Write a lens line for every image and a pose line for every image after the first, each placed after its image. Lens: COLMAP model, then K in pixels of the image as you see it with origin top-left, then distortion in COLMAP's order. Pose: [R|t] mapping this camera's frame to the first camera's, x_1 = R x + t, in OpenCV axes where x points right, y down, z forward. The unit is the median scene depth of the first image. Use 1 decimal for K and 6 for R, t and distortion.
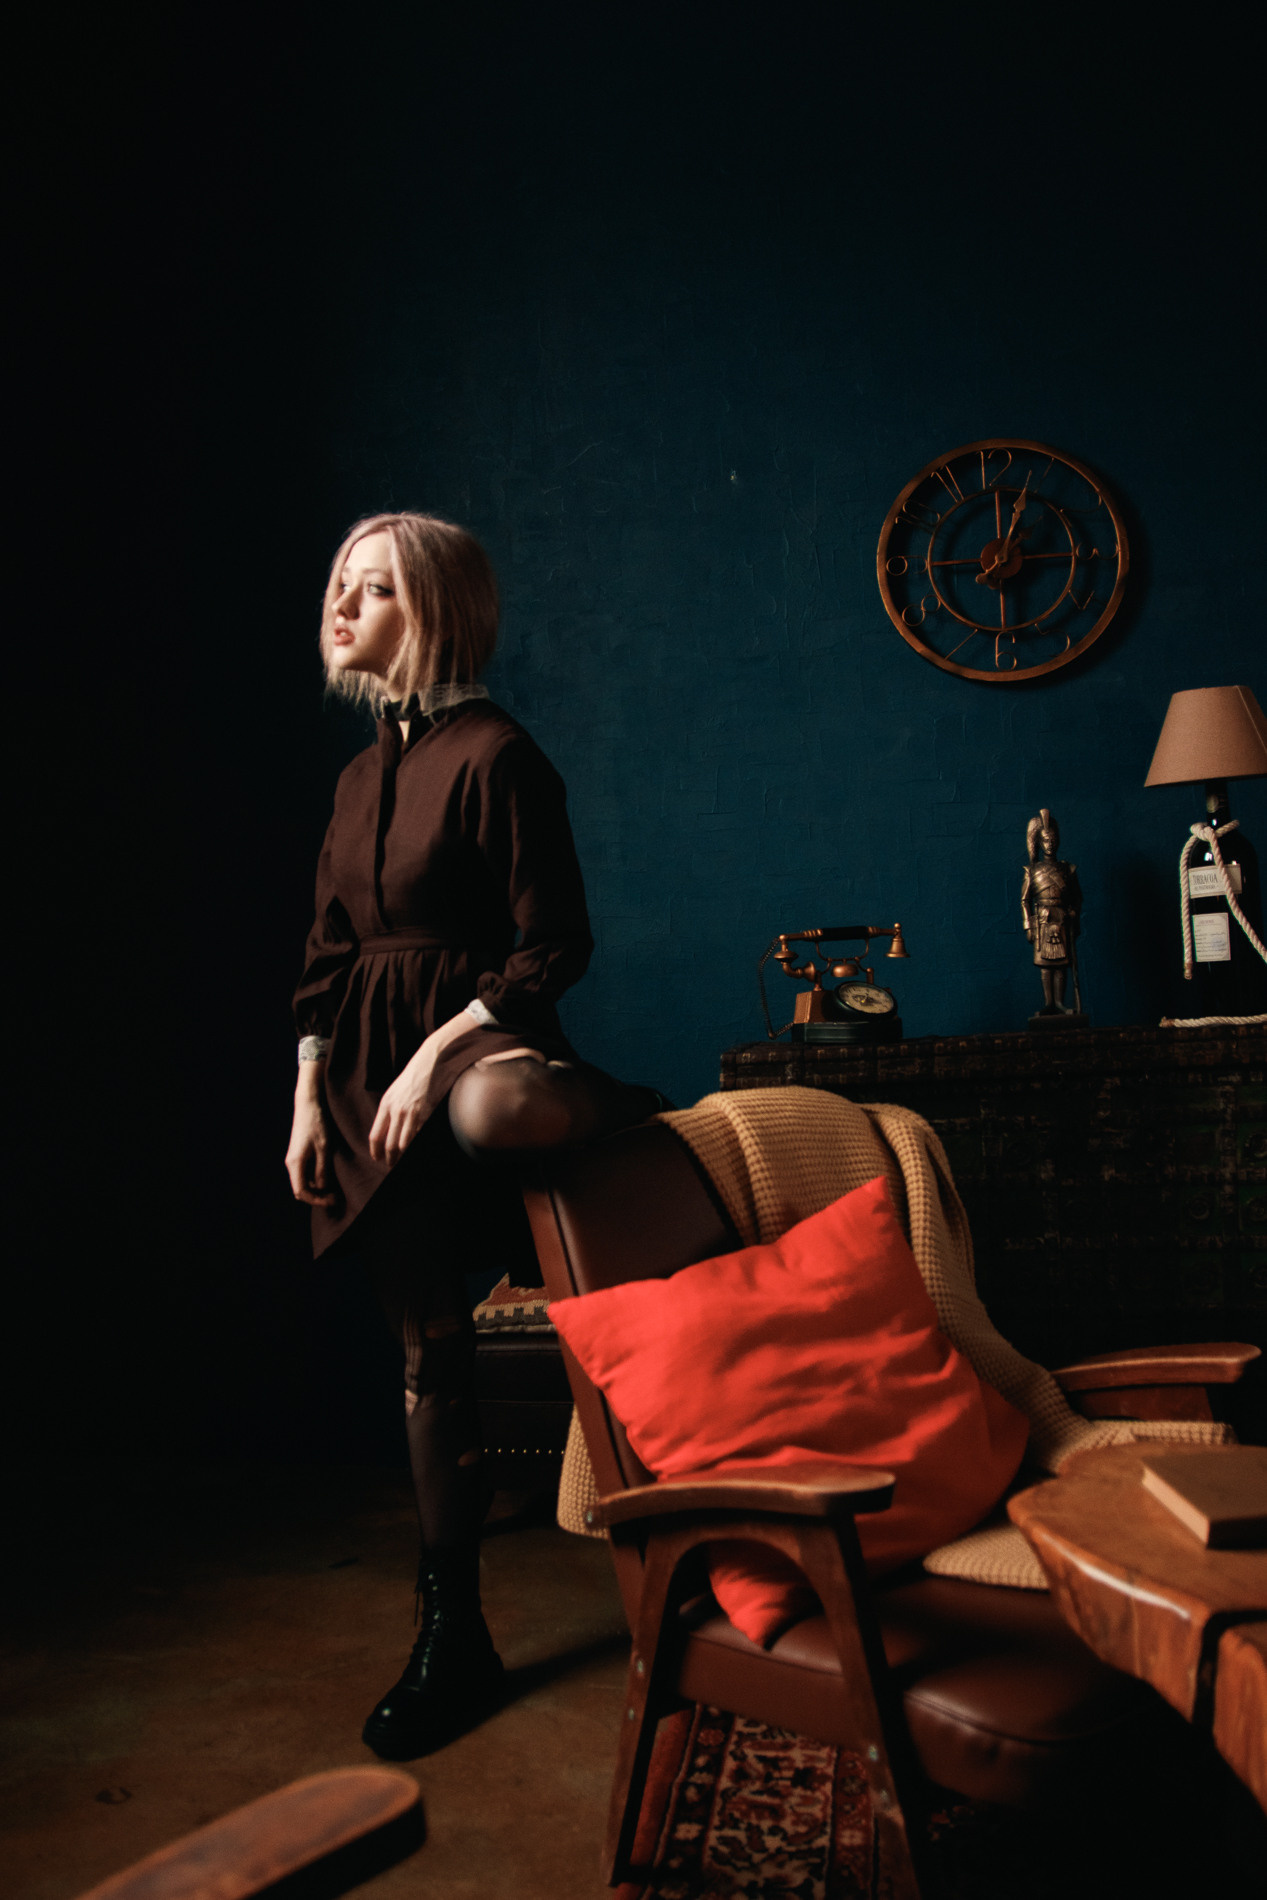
lens RADIAL K [[1519.6, 0, 628.9], [0, 1519.6, 946.9], [0, 0, 1]] dist [-0.117807, 0.092980]
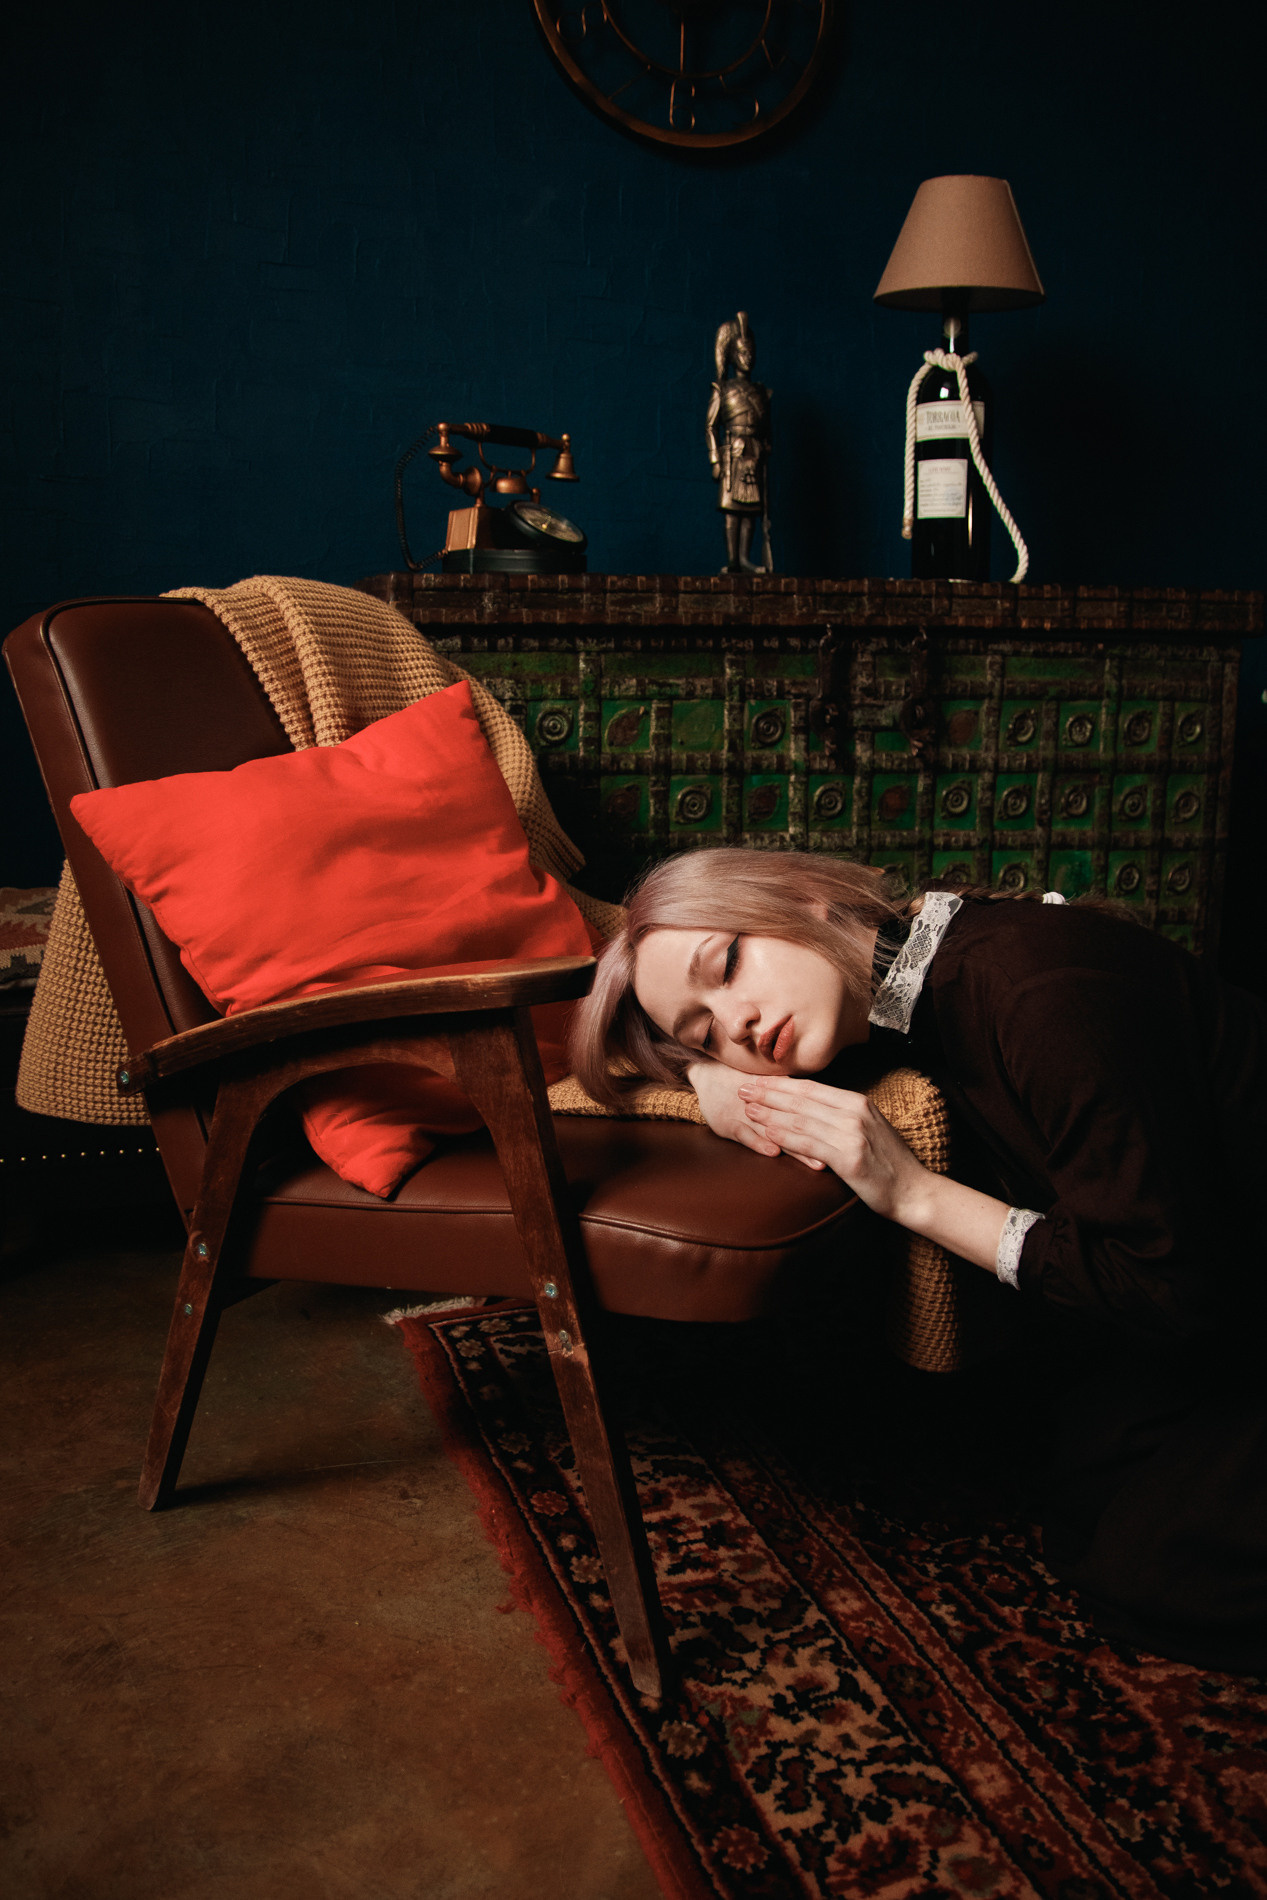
lens RADIAL K [[1519.6, 0, 629.4], [0, 1519.6, 960.3], [0, 0, 1]] dist [-0.117807, 0.092980]
pose [[0.862072, -0.039205, 0.505267, -0.189622], [-0.067038, 0.979420, 0.190375, 0.099698], [-0.502333, -0.197989, 0.841702, 0.307686]]
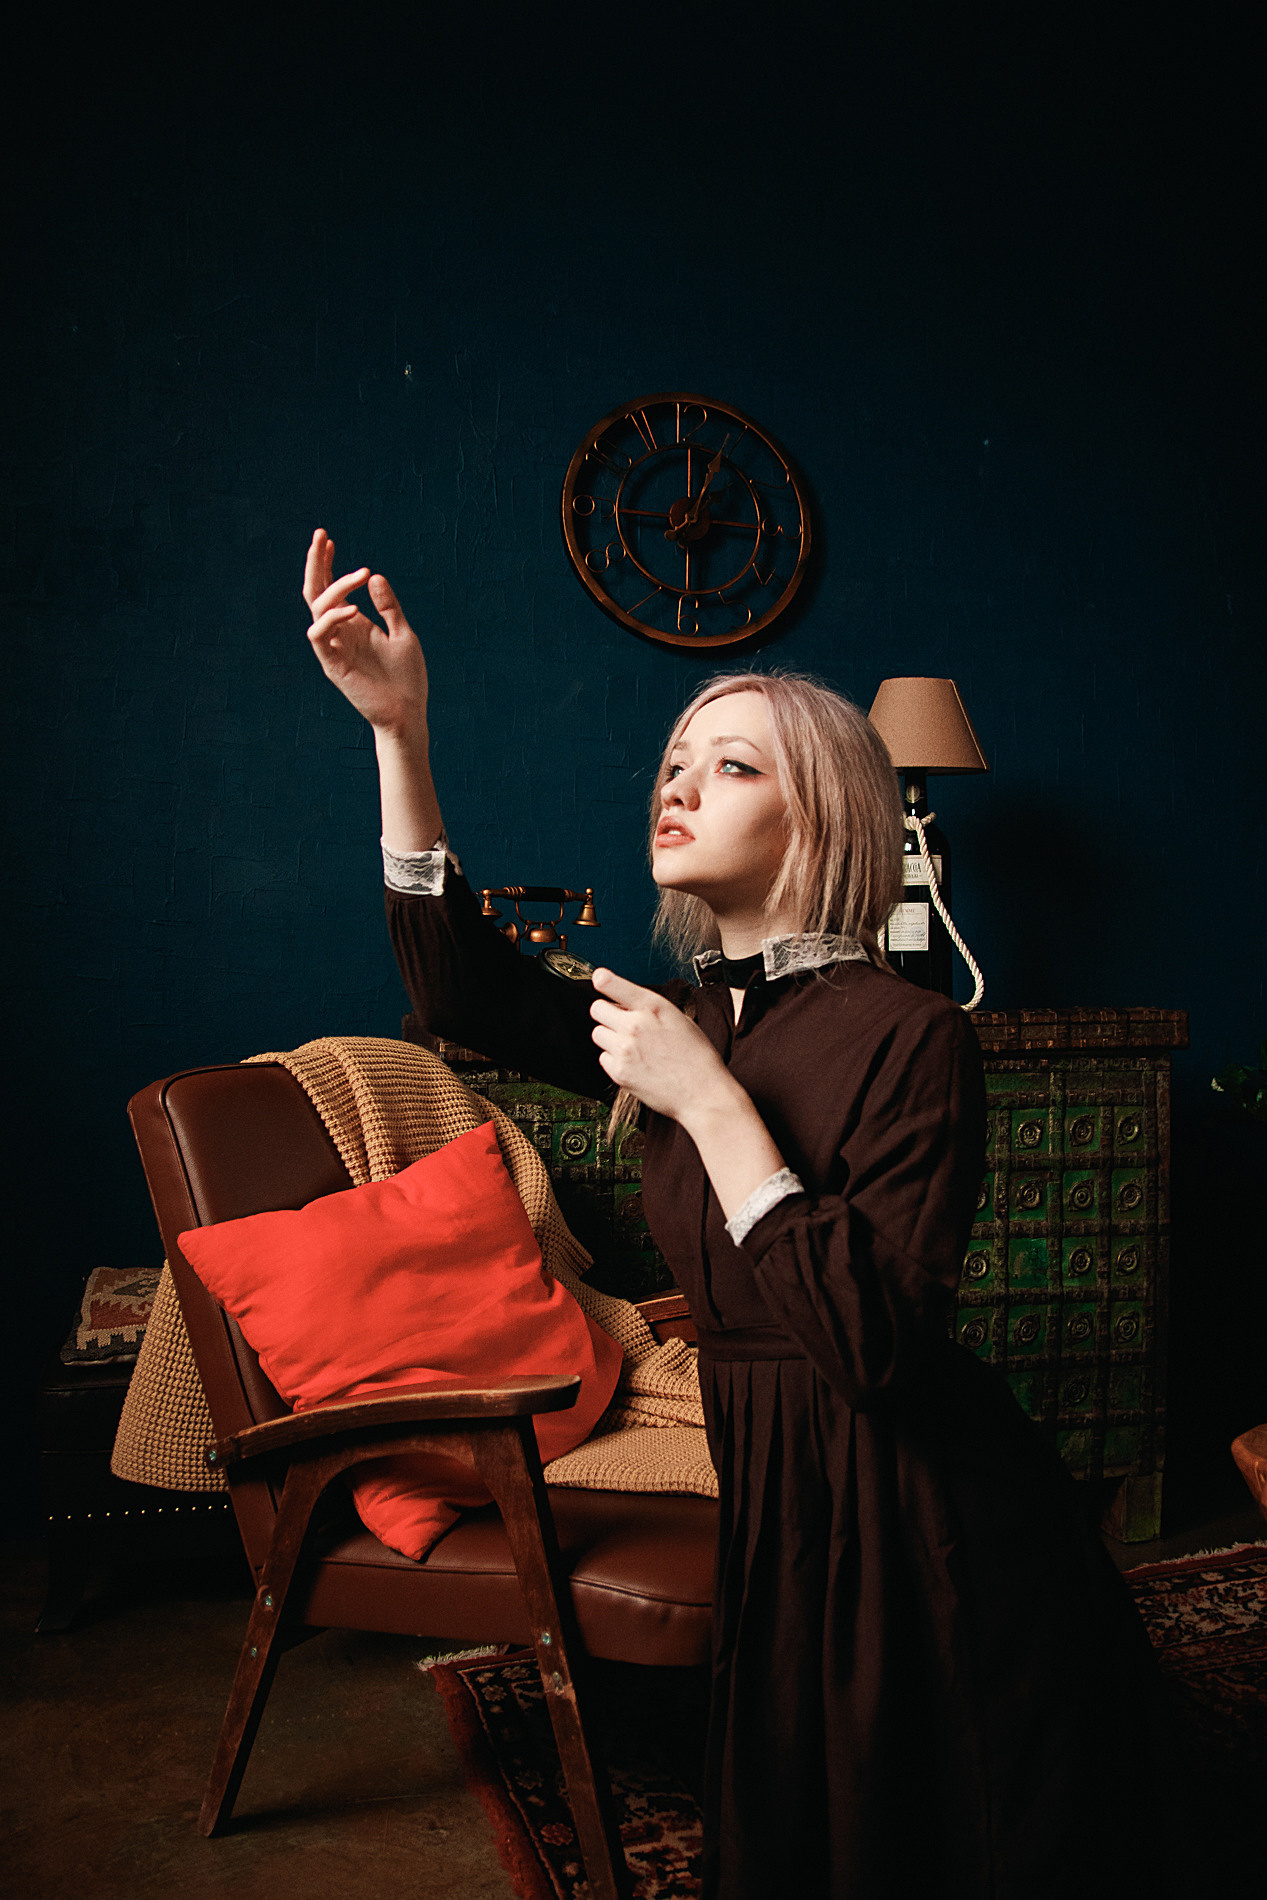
lens RADIAL K [[1519.6, 0, 644.2], [0, 1519.6, 957.4], [0, 0, 1]] dist [-0.117807, 0.092980]
pose [[0.875574, 0.065834, 0.478577, -0.232787], [-0.062520, 0.997782, -0.022874, 0.045588], [-0.479022, -0.009893, 0.877747, 0.188882]]
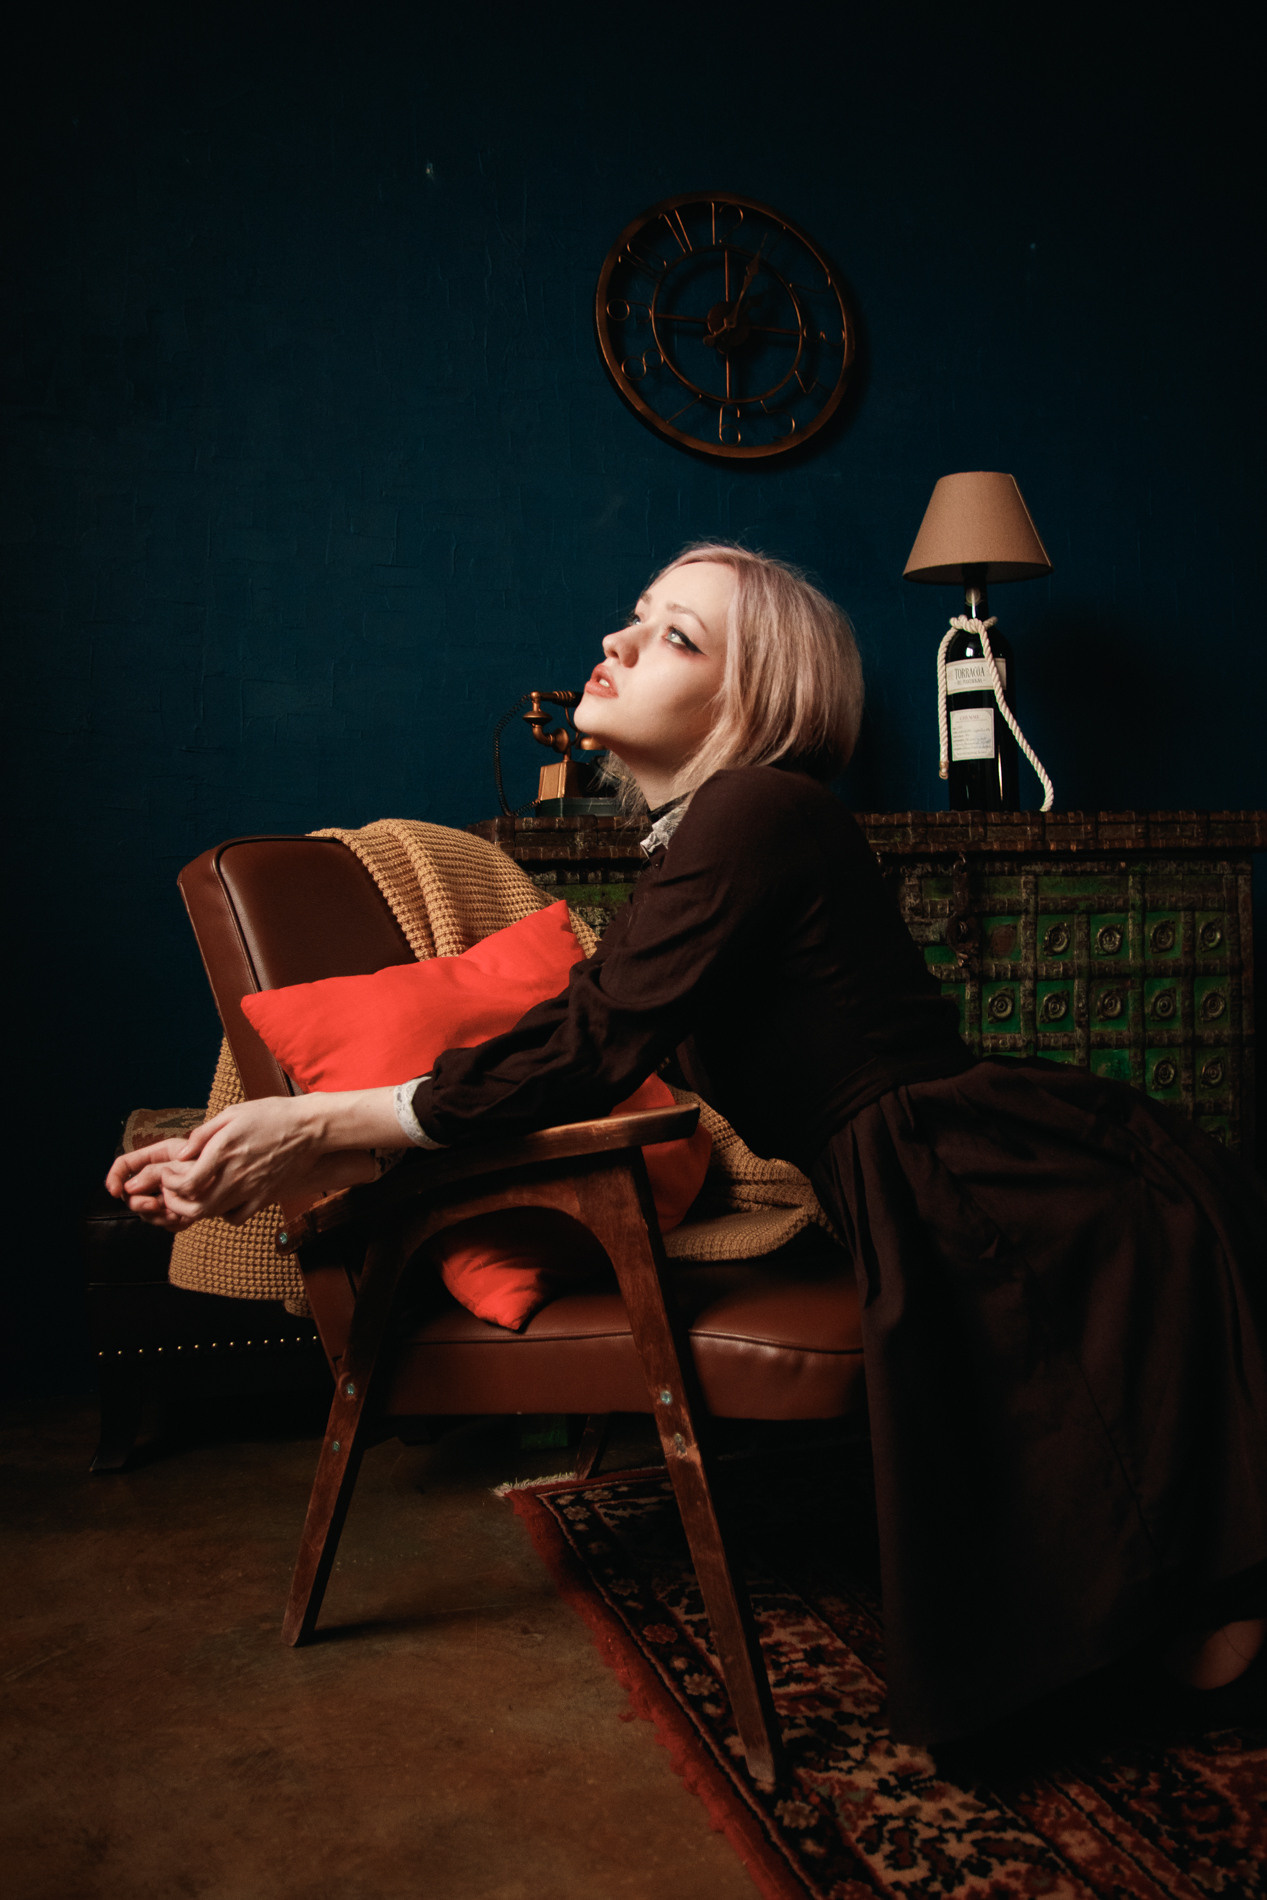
lens RADIAL K [[1519.6, 0, 633.6], [0, 1519.6, 956.4], [0, 0, 1]] dist [-0.117807, 0.092980]
pose [[0.878558, 0.026086, 0.476922, -0.240976], [-0.036992, 0.999224, 0.013491, 0.122952], [-0.476201, -0.029495, 0.878842, 0.241738]]
